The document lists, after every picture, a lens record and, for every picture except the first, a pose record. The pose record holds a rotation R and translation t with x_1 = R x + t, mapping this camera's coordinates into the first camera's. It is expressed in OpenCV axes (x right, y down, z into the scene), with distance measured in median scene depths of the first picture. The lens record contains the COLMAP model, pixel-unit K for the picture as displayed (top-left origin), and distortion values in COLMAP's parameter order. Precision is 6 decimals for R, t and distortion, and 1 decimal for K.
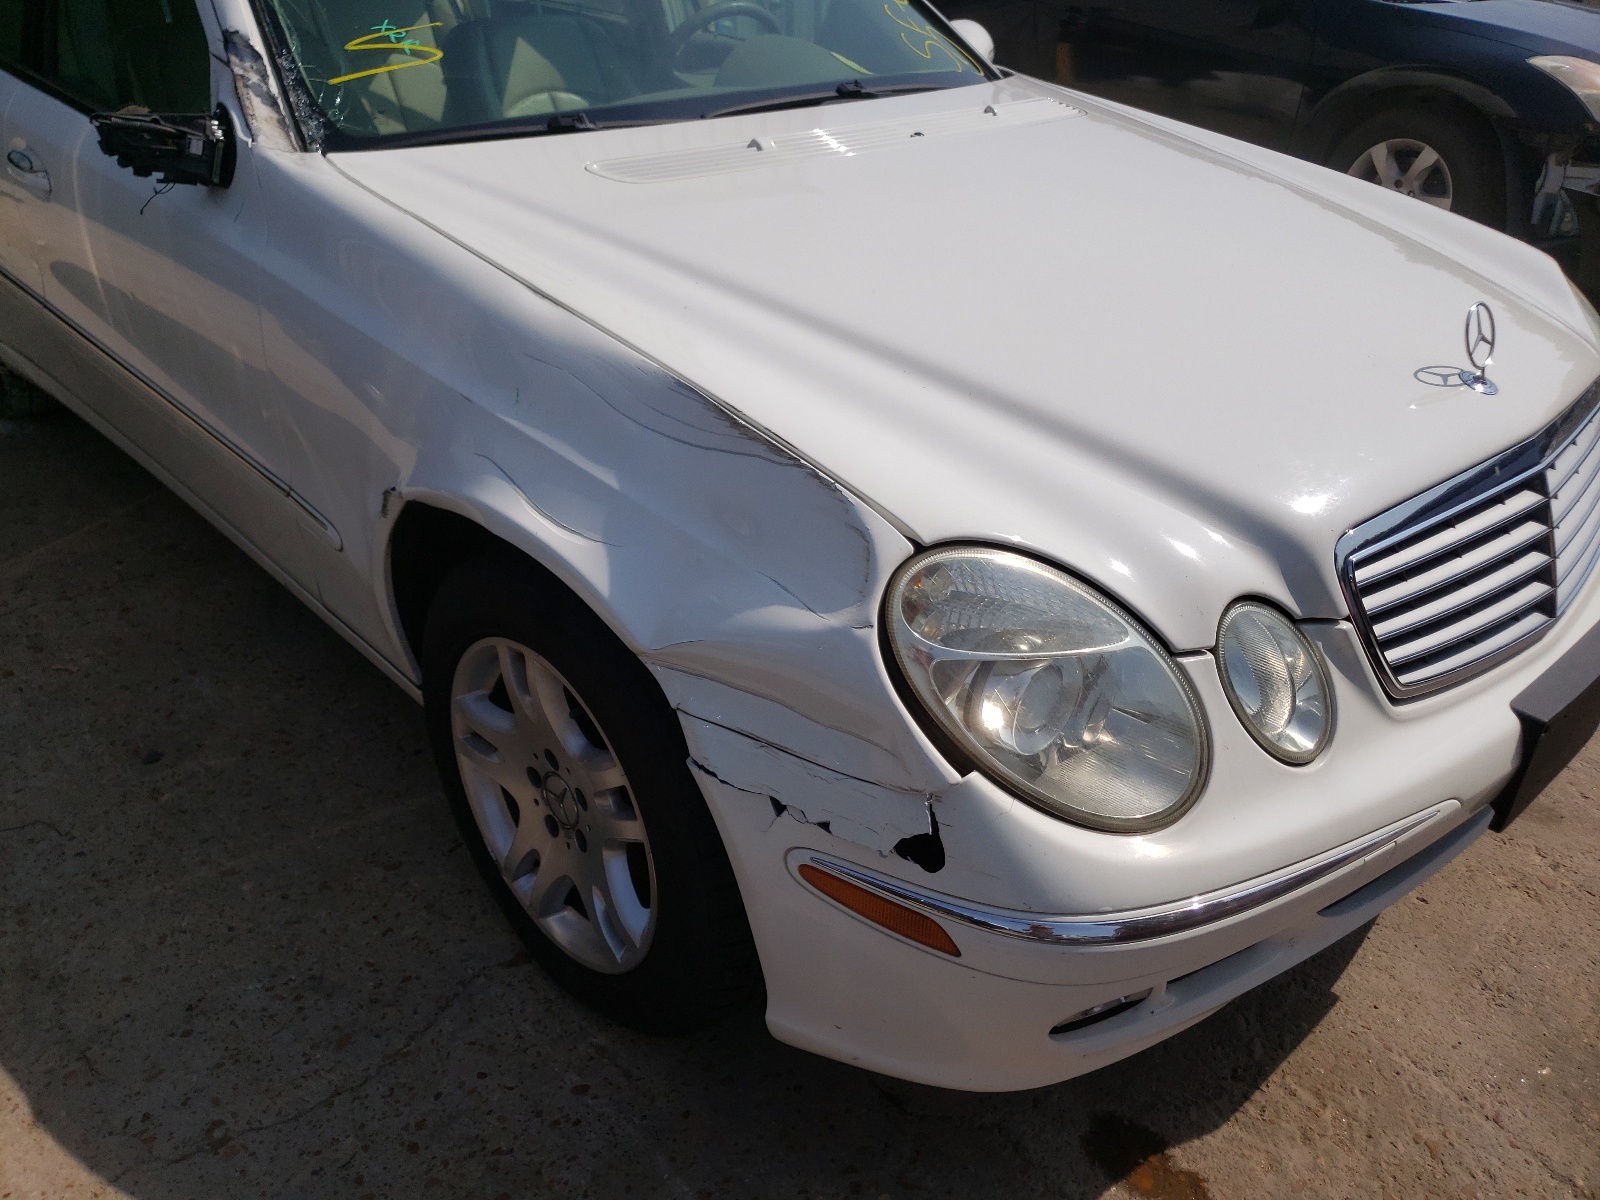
lens RADIAL K [[1255.2, 0, 813.7], [0, 1255.2, 567.9], [0, 0, 1]] dist [0.021802, 0.002104]
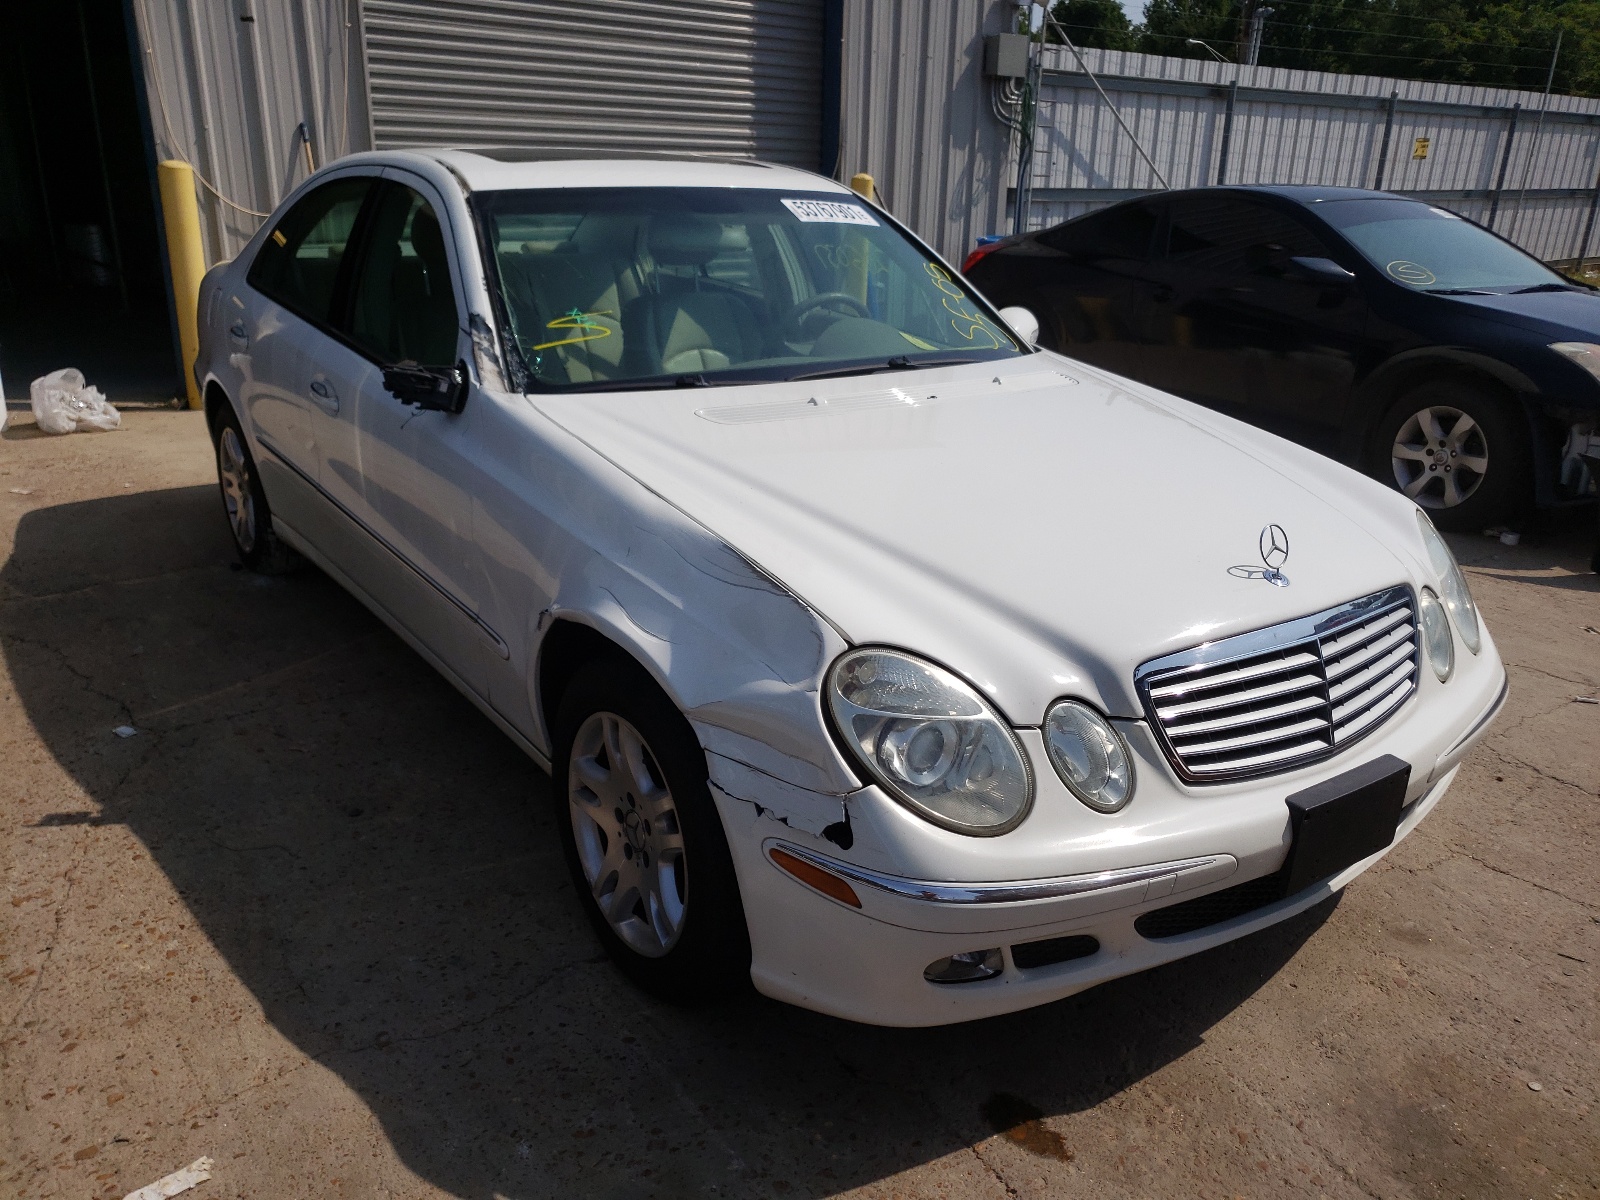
lens RADIAL K [[1245.0, 0, 850.9], [0, 1245.0, 597.1], [0, 0, 1]] dist [0.088960, -0.173485]
pose [[0.993811, 0.053189, -0.097517, 0.169708], [-0.067491, 0.986412, -0.149784, 0.116466], [0.088225, 0.155439, 0.983898, -0.432333]]
